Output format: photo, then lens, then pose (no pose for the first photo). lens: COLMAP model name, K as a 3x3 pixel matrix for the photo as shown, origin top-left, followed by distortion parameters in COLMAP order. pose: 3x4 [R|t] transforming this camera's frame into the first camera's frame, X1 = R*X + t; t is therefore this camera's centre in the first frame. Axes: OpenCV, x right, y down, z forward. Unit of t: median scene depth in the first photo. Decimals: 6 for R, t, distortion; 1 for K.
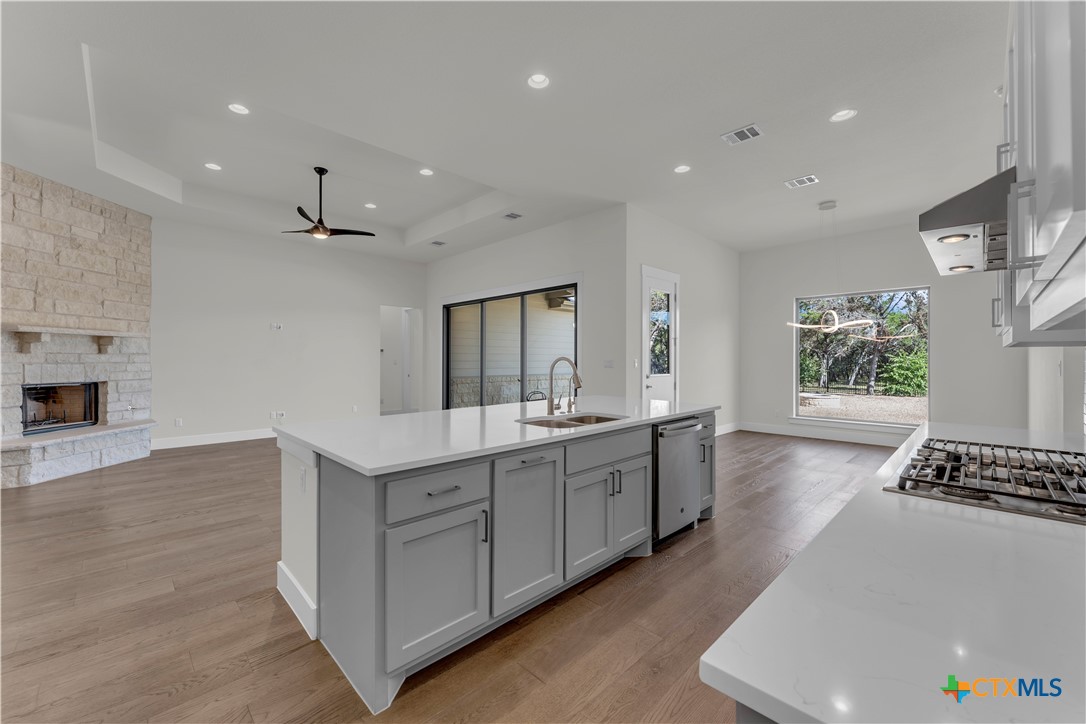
lens RADIAL K [[430.4, 0, 543.4], [0, 430.4, 362.0], [0, 0, 1]] dist [-0.010878, 0.002006]
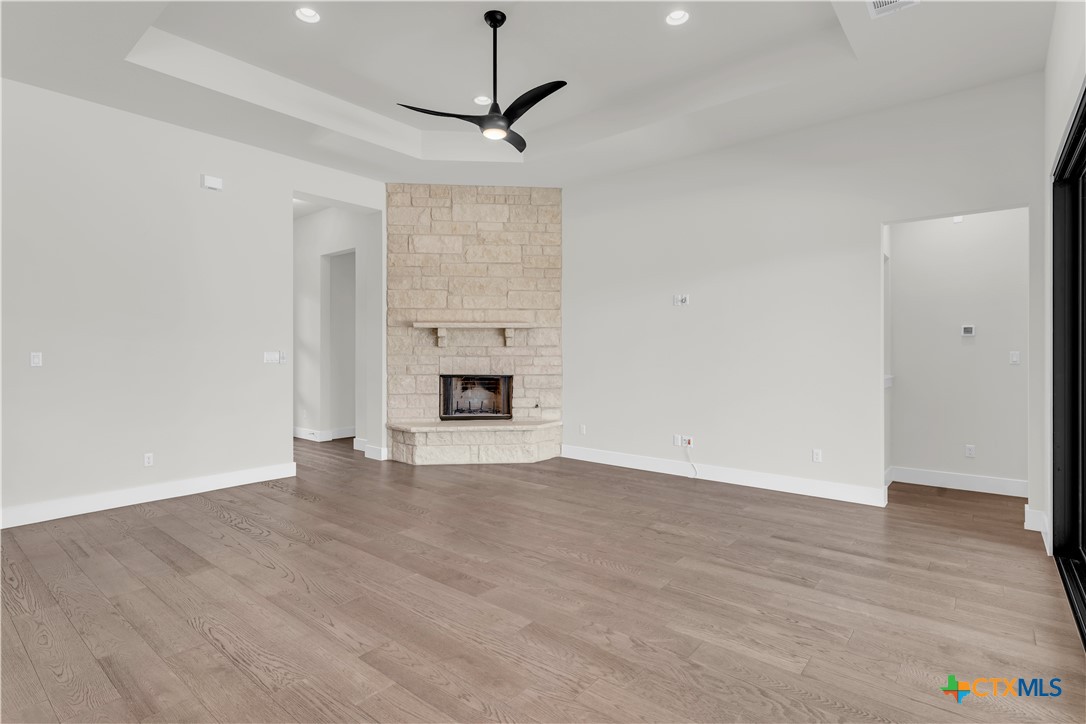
lens RADIAL K [[529.7, 0, 538.2], [0, 529.7, 356.1], [0, 0, 1]] dist [-0.008256, 0.000966]
pose [[0.096616, 0.001495, -0.995321, 0.179444], [-0.005999, 0.999982, 0.000920, 0.000919], [0.995304, 0.005882, 0.096623, 1.021606]]
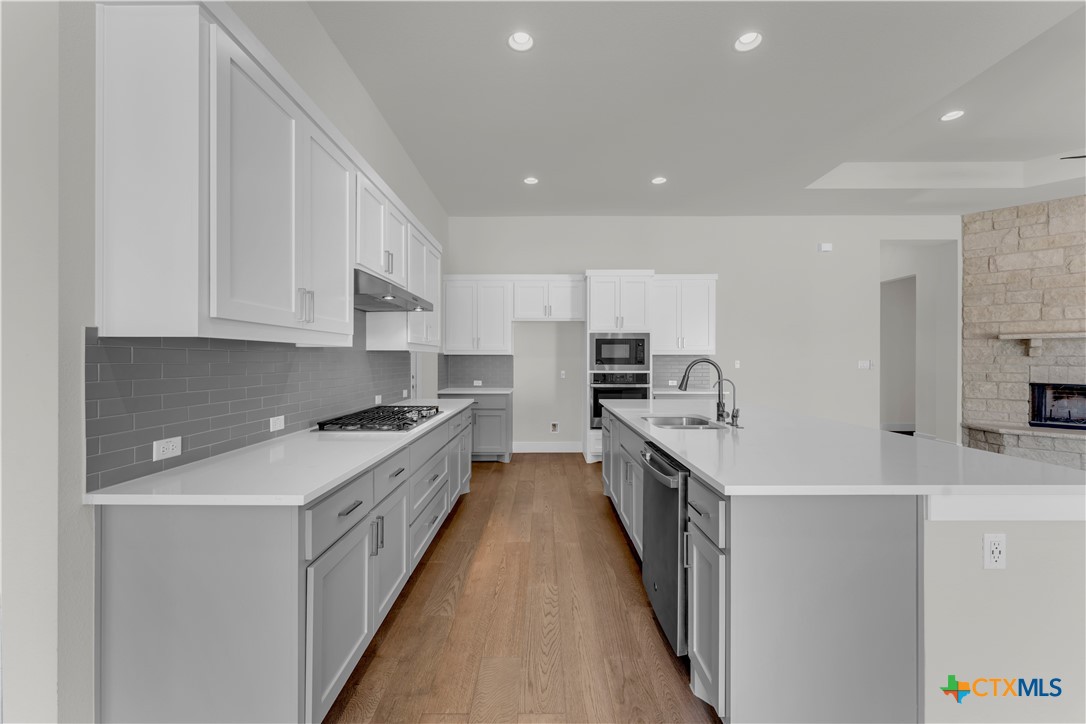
lens RADIAL K [[430.4, 0, 537.5], [0, 430.4, 359.1], [0, 0, 1]] dist [-0.010878, 0.002006]
pose [[-0.706338, -0.001592, -0.707873, 0.546028], [-0.007400, 0.999959, 0.005135, -0.008301], [0.707836, 0.008865, -0.706321, 0.786305]]
